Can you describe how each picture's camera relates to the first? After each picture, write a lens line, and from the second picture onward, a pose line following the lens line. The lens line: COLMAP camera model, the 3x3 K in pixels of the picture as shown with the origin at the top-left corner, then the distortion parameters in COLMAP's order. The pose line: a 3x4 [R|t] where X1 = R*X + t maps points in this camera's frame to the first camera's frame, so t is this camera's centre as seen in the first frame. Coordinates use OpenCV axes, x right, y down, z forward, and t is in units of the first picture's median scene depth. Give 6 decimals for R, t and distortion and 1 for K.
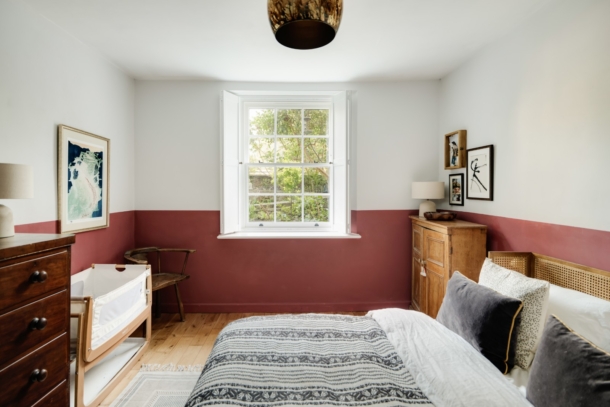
lens RADIAL K [[323.3, 0, 306.3], [0, 323.3, 197.0], [0, 0, 1]] dist [-0.001469, 0.000512]
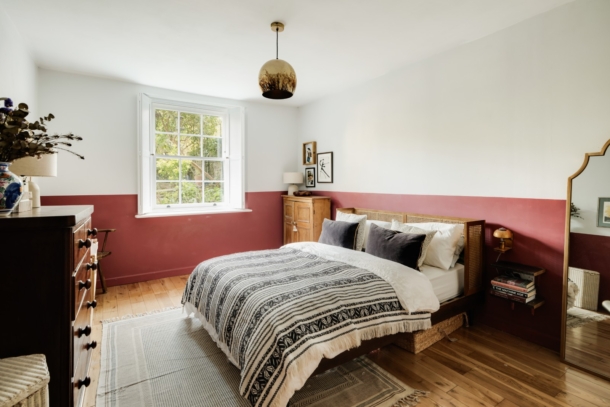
lens RADIAL K [[323.3, 0, 306.3], [0, 323.3, 197.0], [0, 0, 1]] dist [-0.001469, 0.000512]
pose [[0.838969, -0.022228, 0.543724, -0.450447], [0.016816, 0.999747, 0.014925, 0.051657], [-0.543919, -0.003378, 0.839131, -0.365475]]
